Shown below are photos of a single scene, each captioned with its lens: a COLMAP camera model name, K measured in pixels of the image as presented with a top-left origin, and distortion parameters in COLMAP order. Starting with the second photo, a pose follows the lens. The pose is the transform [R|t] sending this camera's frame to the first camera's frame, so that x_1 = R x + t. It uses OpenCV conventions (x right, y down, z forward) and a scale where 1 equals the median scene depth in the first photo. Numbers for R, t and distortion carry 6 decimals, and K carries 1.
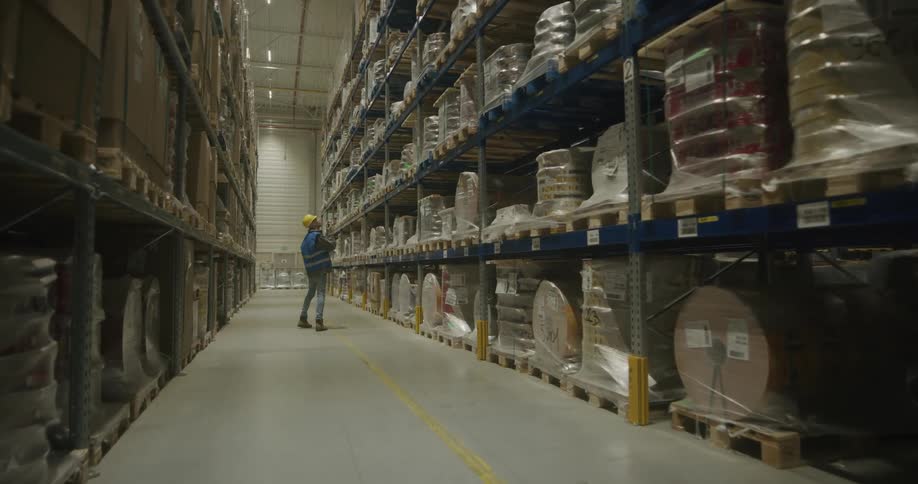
lens RADIAL K [[567.1, 0, 471.7], [0, 567.1, 238.5], [0, 0, 1]] dist [-0.036109, 0.001561]
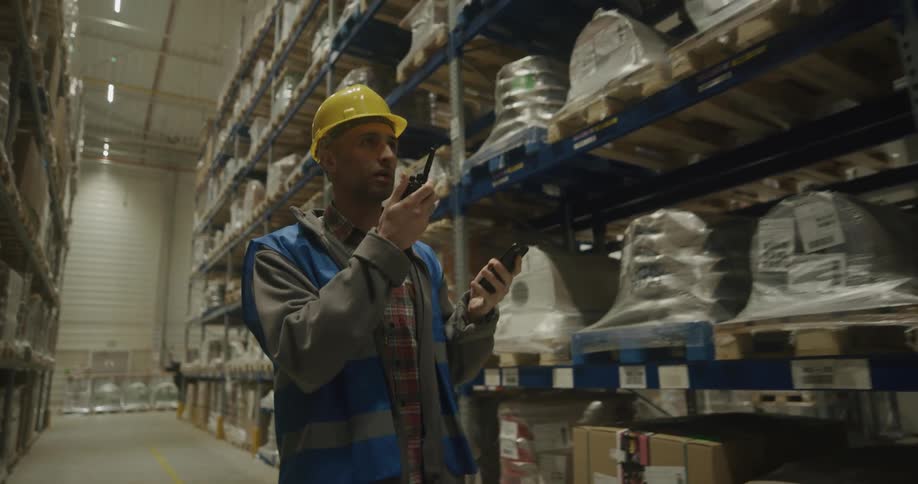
lens RADIAL K [[567.1, 0, 471.7], [0, 567.1, 238.5], [0, 0, 1]] dist [-0.036109, 0.001561]
pose [[0.968372, 0.029387, 0.247775, -0.307230], [0.011962, 0.986430, -0.163744, 0.026101], [-0.249225, 0.161529, 0.954880, 0.873251]]
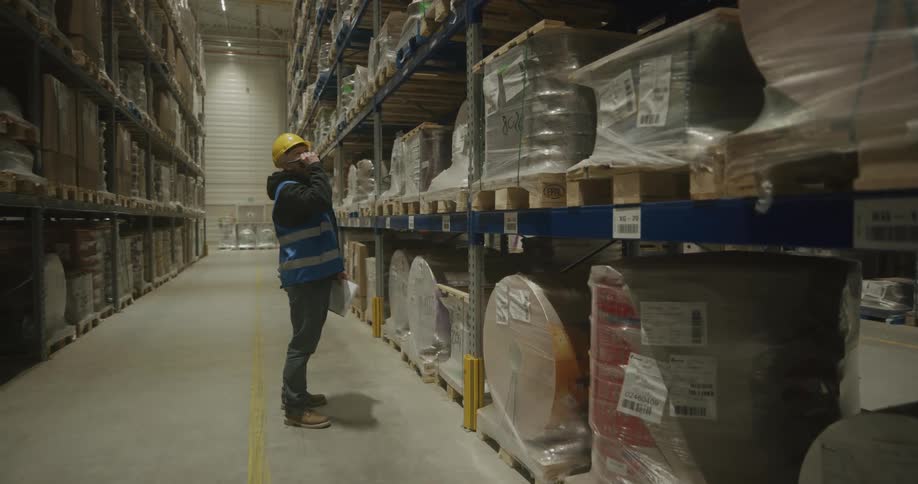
lens RADIAL K [[567.1, 0, 471.7], [0, 567.1, 238.5], [0, 0, 1]] dist [-0.036109, 0.001561]
pose [[0.999637, 0.000954, 0.026943, -0.077010], [-0.003236, 0.996395, 0.084776, 0.008058], [-0.026765, -0.084833, 0.996036, 0.470623]]
